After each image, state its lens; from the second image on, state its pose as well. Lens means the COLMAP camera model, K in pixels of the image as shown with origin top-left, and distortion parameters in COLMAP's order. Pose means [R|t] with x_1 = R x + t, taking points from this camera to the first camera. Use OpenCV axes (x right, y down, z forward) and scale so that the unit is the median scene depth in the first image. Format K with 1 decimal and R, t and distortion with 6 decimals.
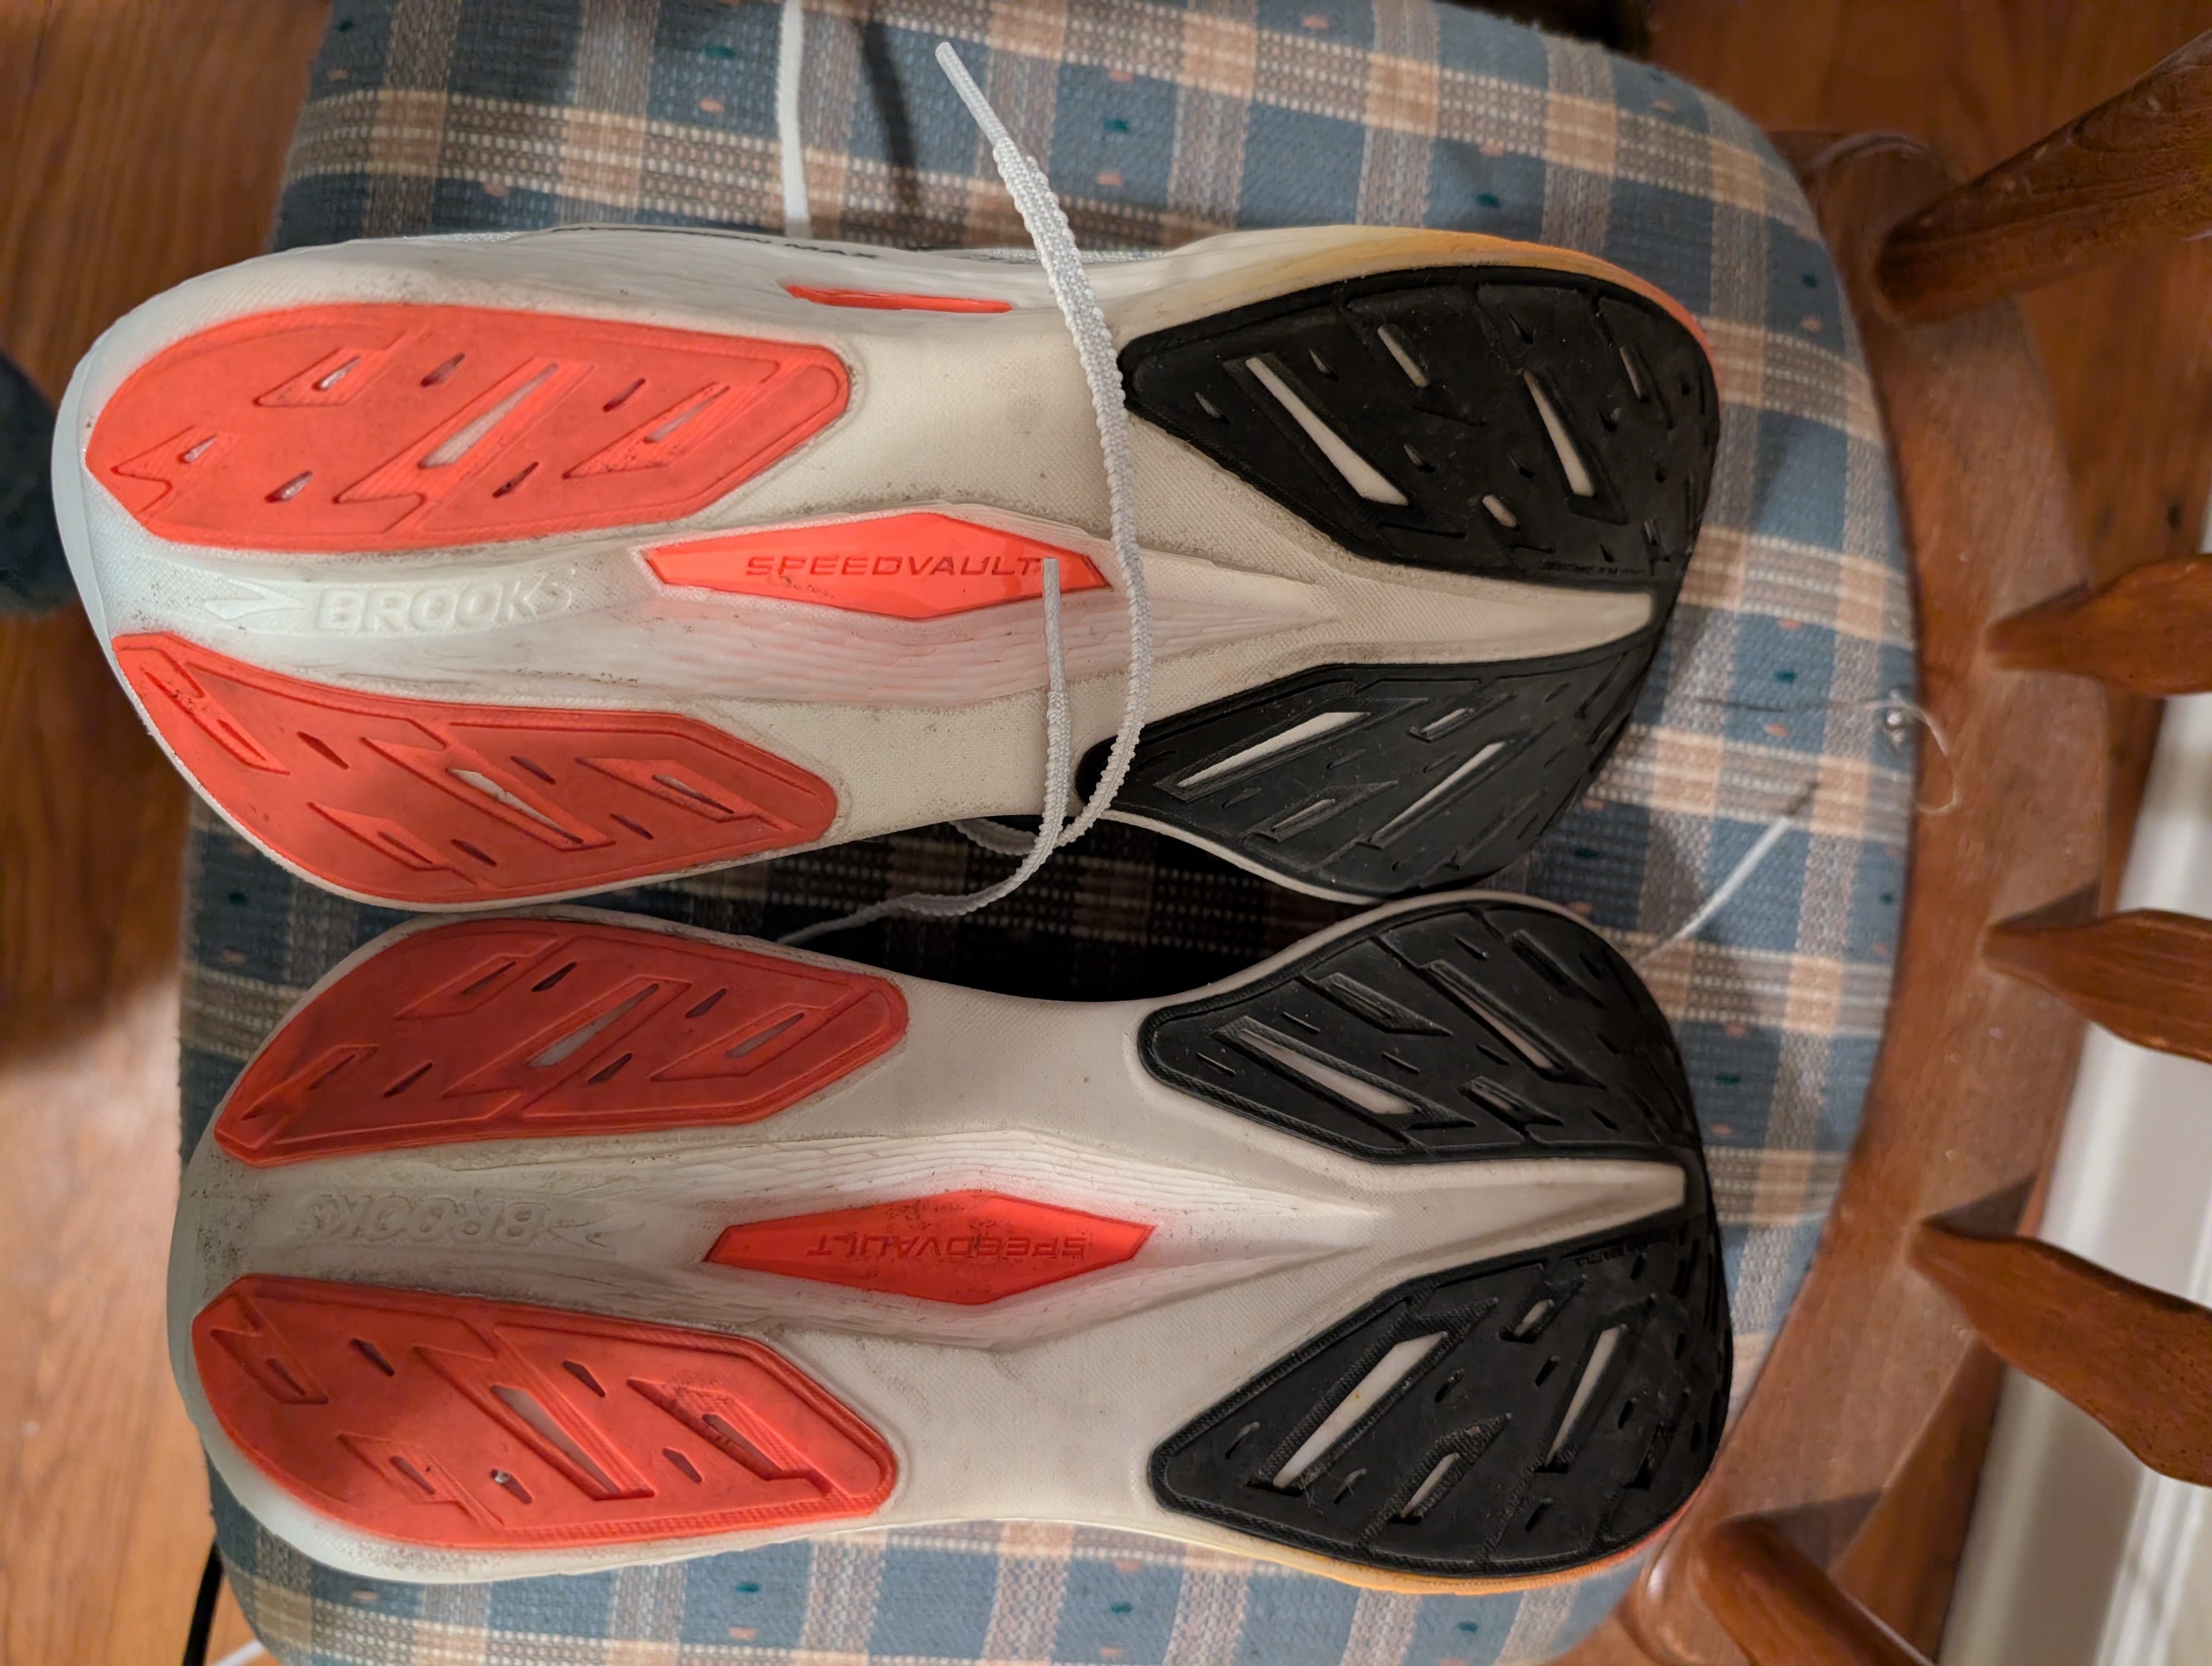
lens RADIAL K [[1656.4, 0, 1115.4], [0, 1656.4, 825.6], [0, 0, 1]] dist [-0.012371, -0.002517]
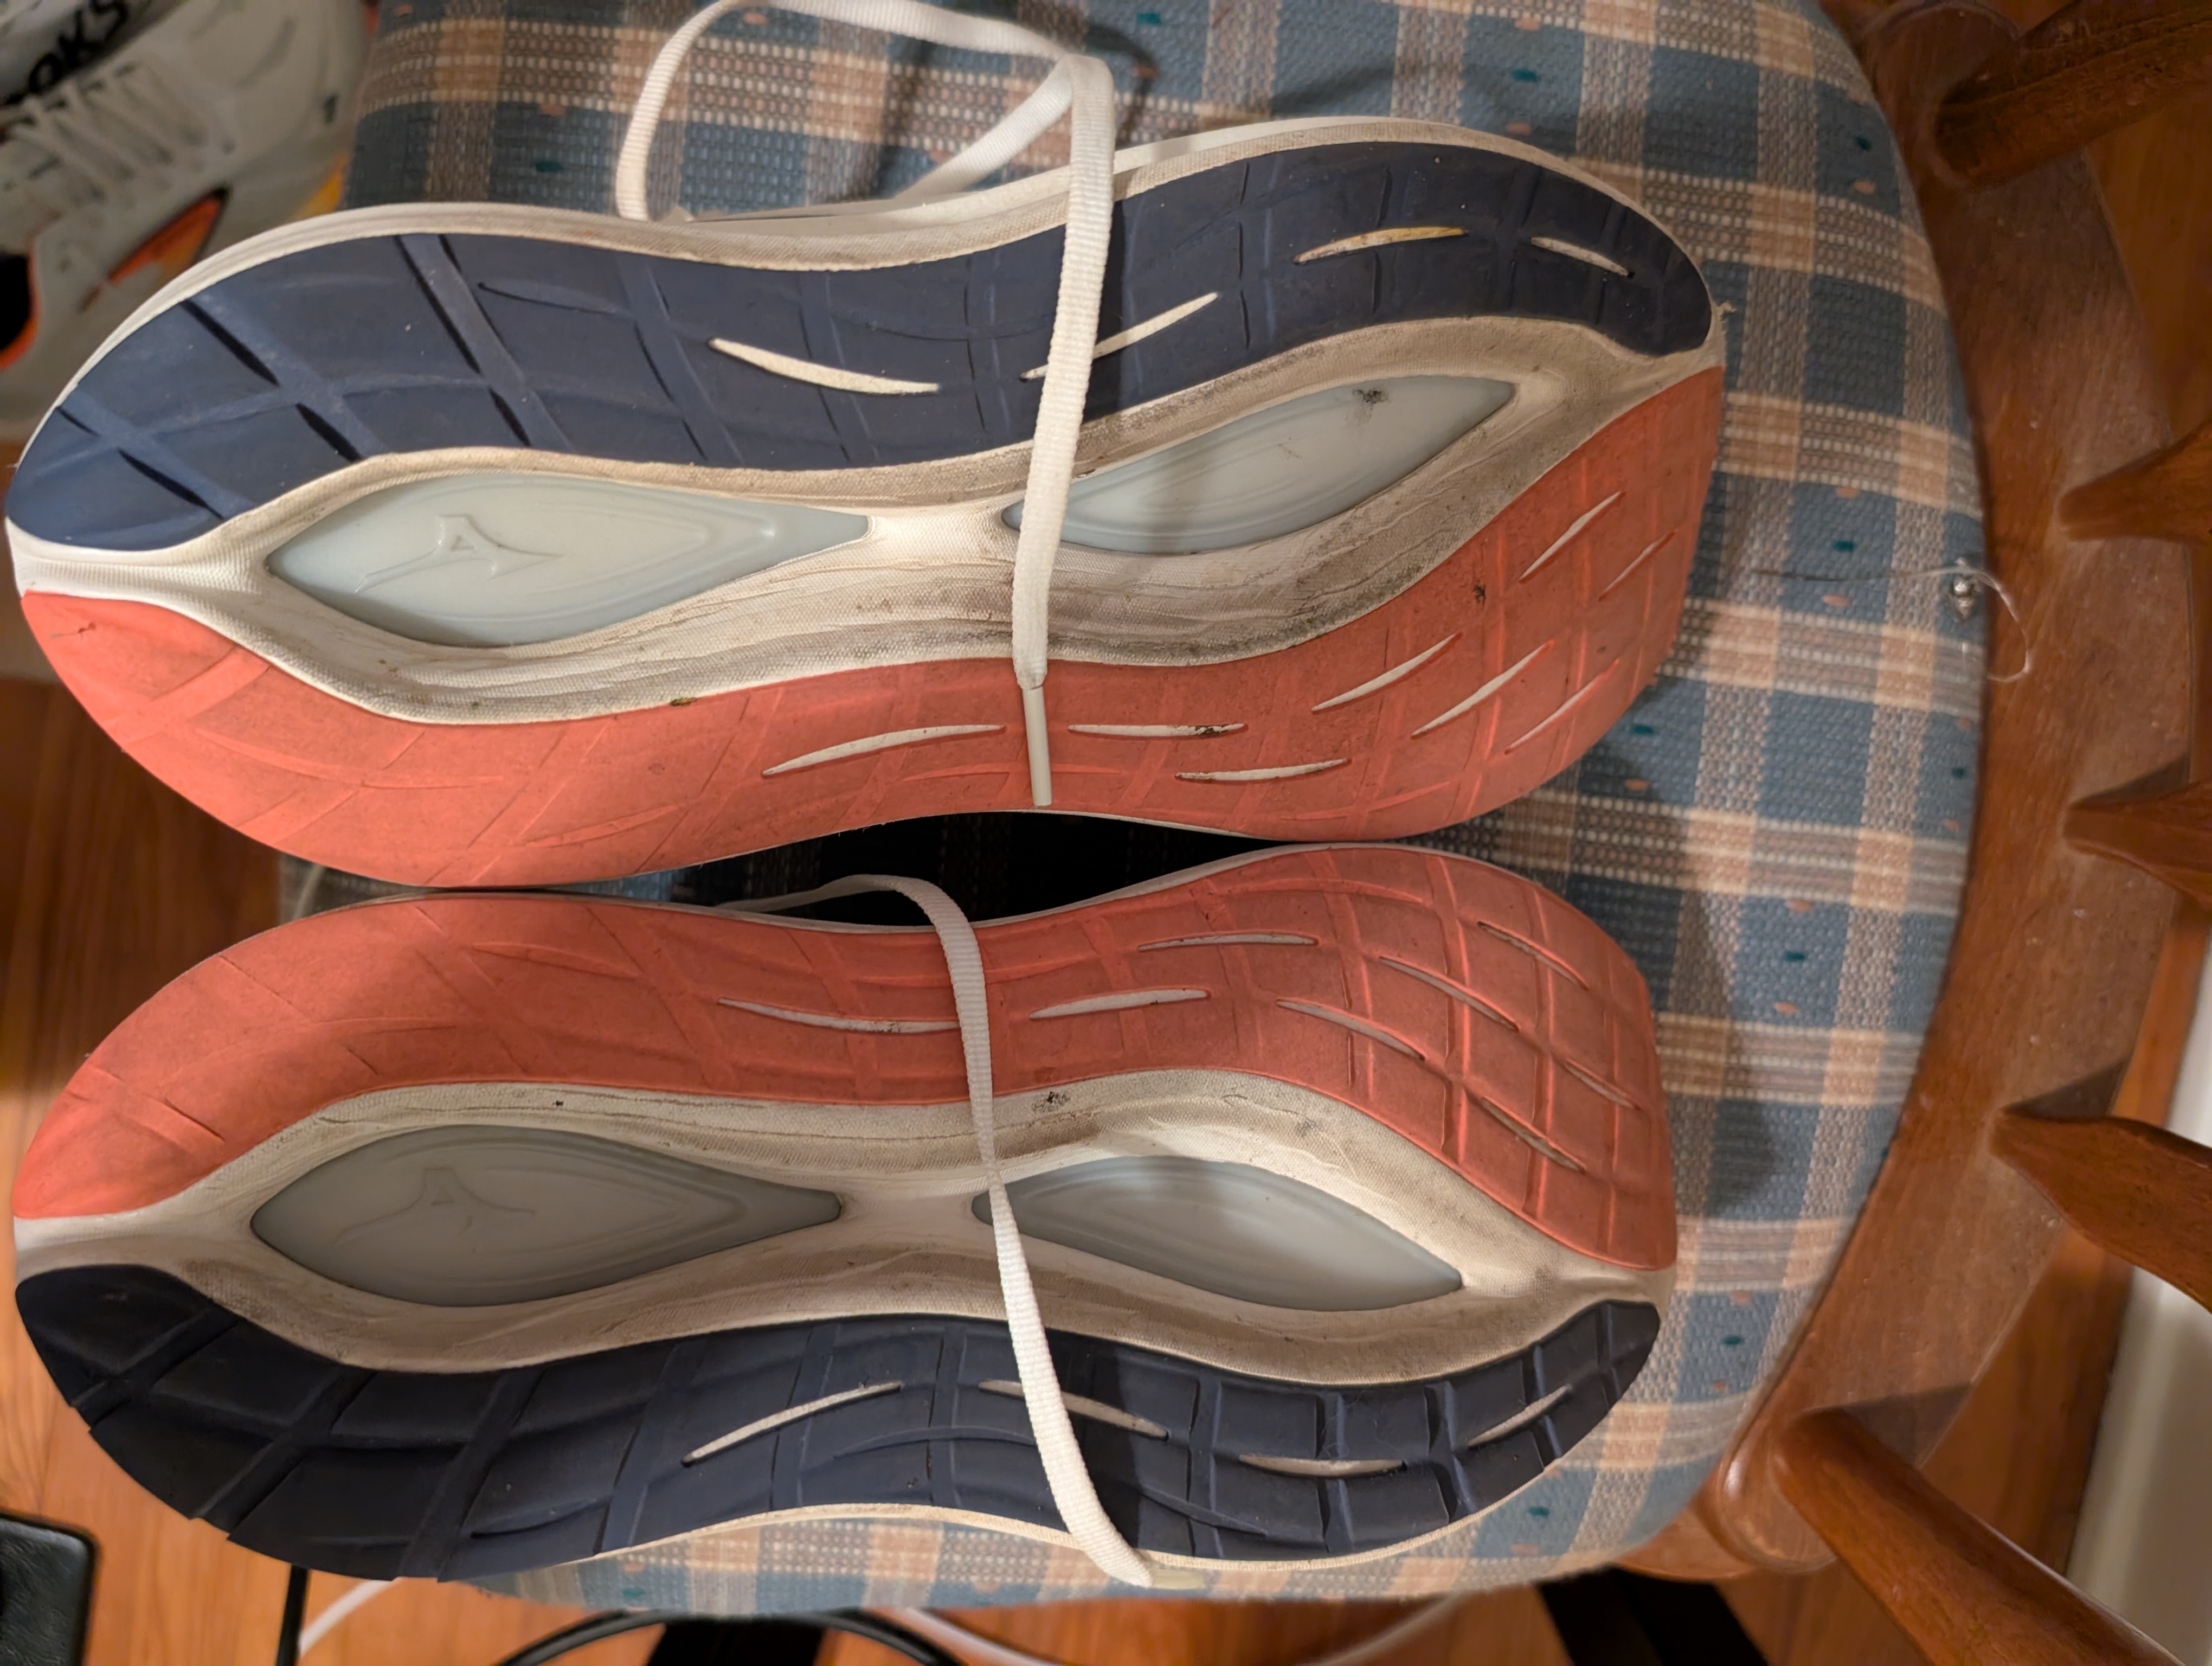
lens RADIAL K [[1656.4, 0, 1092.2], [0, 1656.4, 826.2], [0, 0, 1]] dist [-0.012371, -0.002517]
pose [[0.997084, -0.022116, -0.073039, 0.027117], [0.022511, 0.999736, 0.004587, 0.062627], [0.072918, -0.006217, 0.997319, -0.014284]]
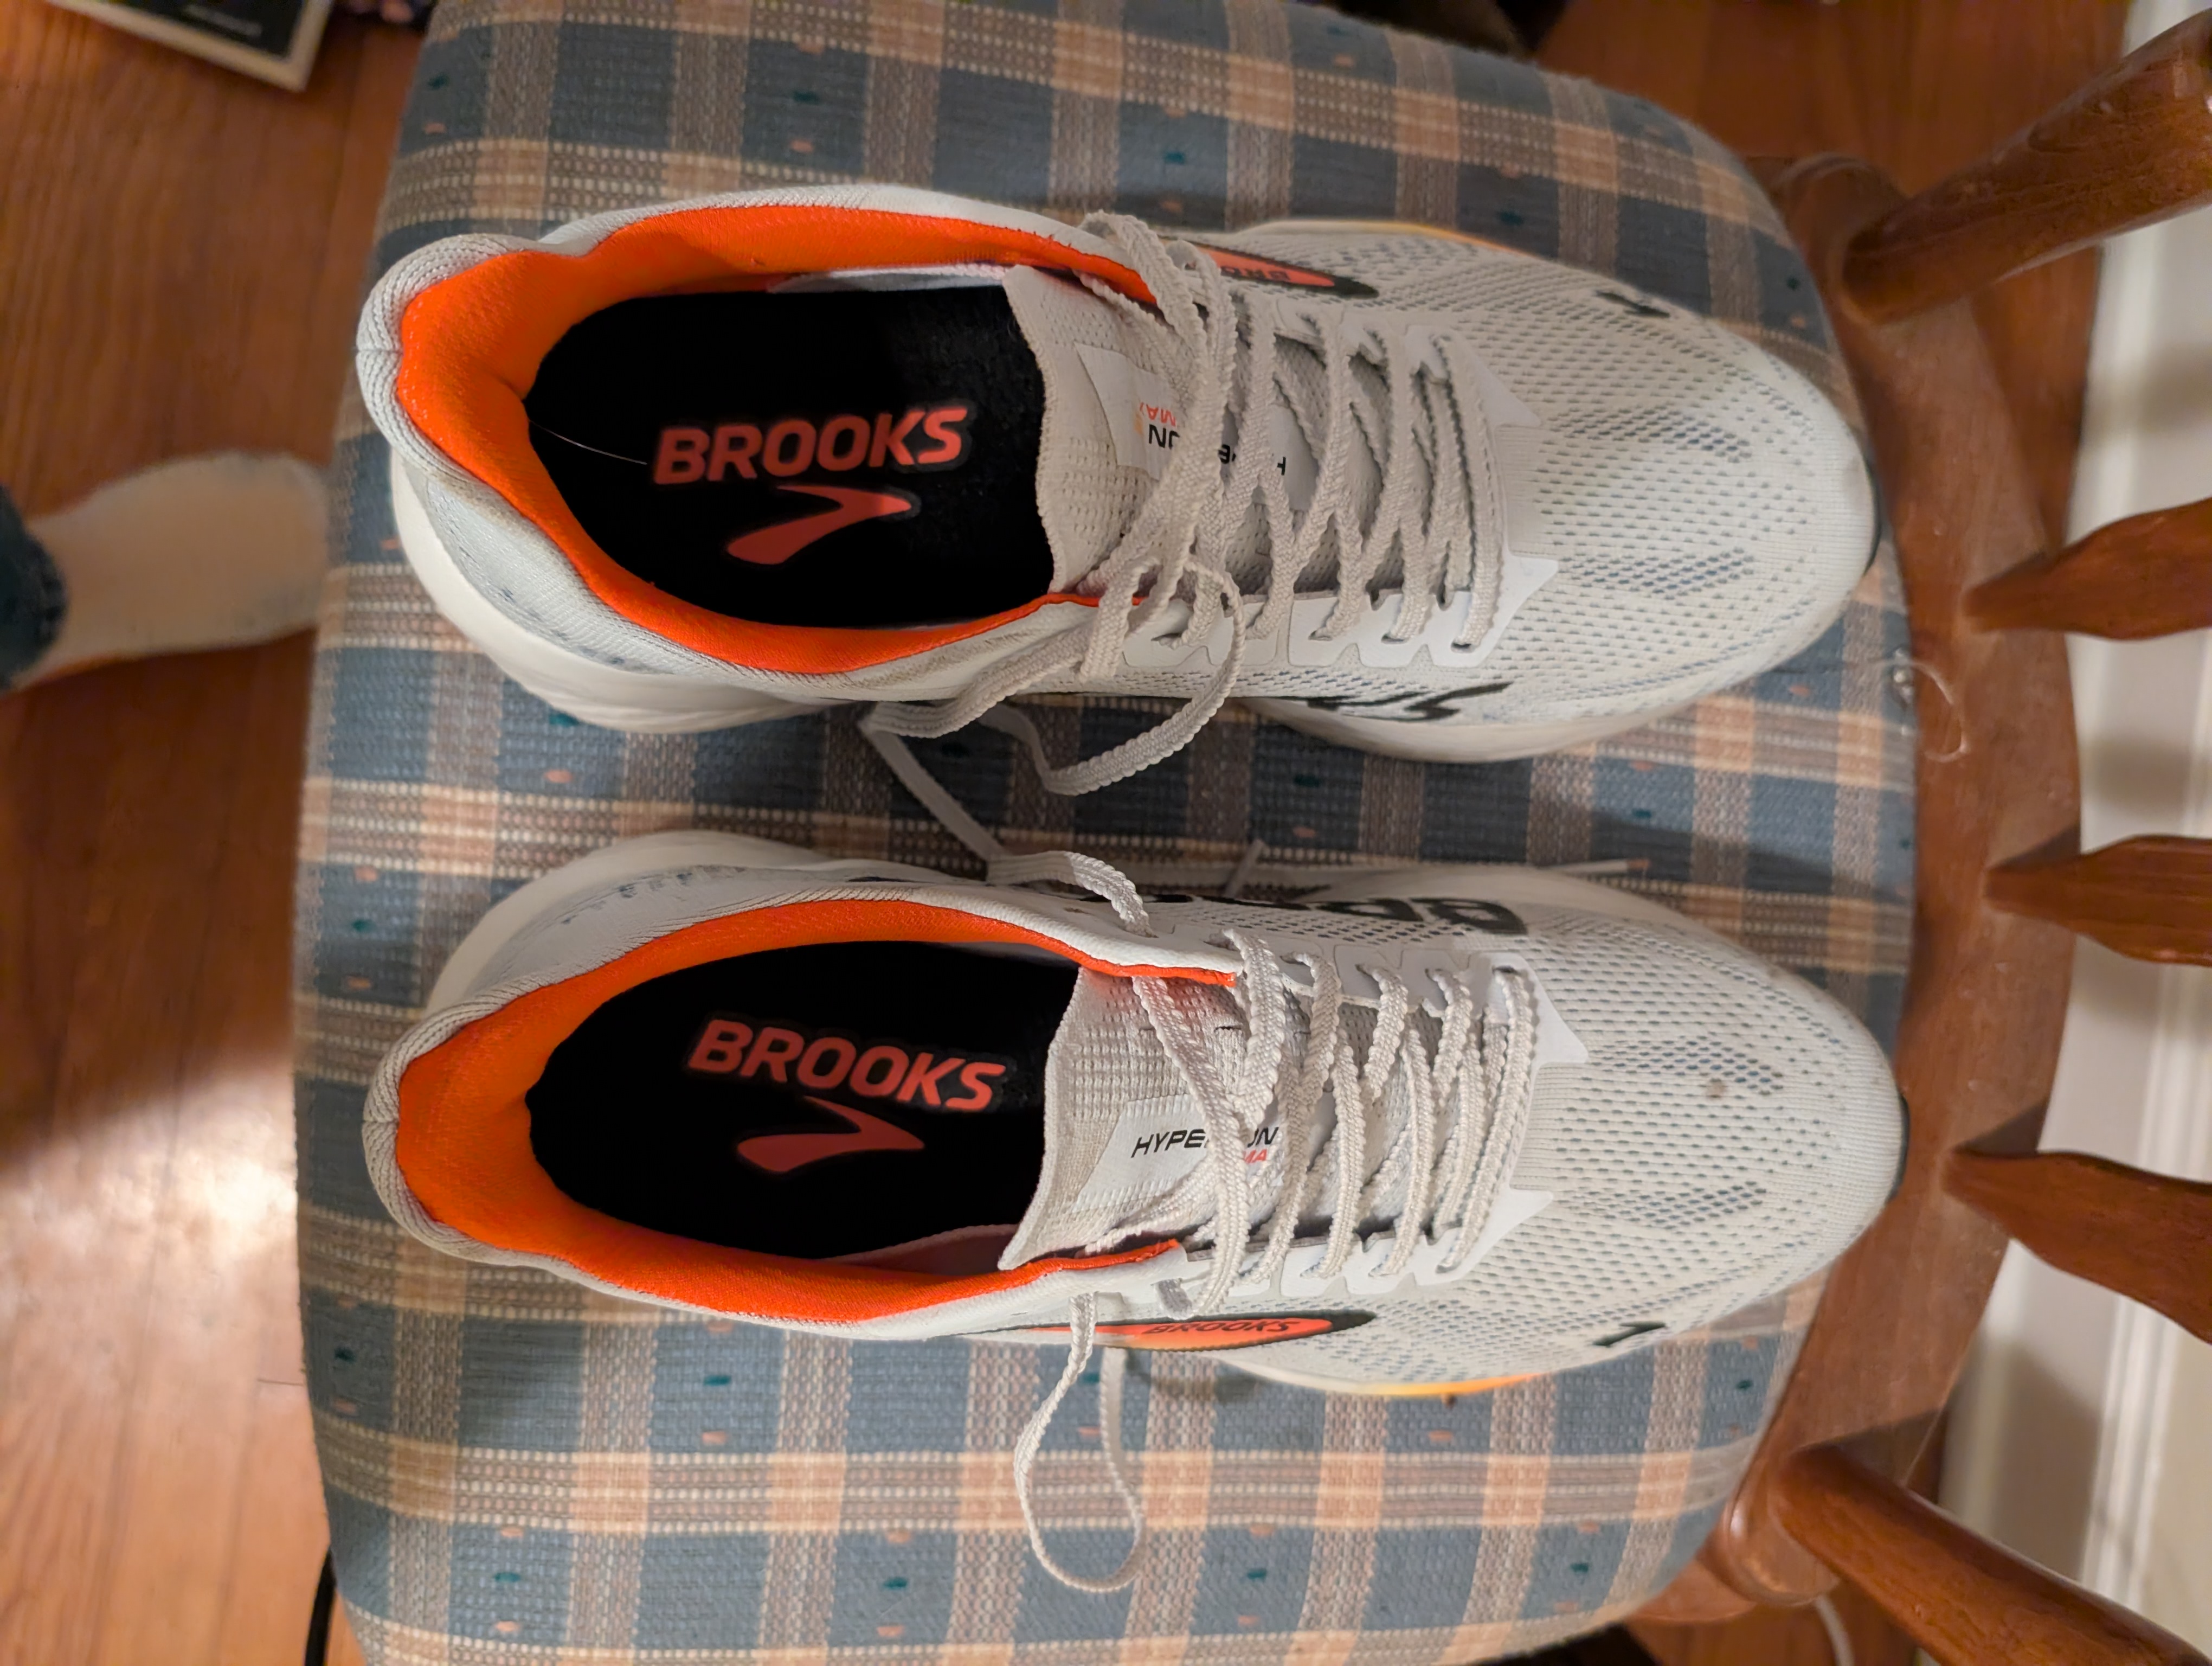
lens RADIAL K [[1656.4, 0, 1085.3], [0, 1656.4, 818.0], [0, 0, 1]] dist [-0.012371, -0.002517]
pose [[0.995693, -0.056379, 0.073602, -0.151496], [0.060539, 0.996618, -0.055567, 0.057687], [-0.070220, 0.059783, 0.995738, -0.039155]]
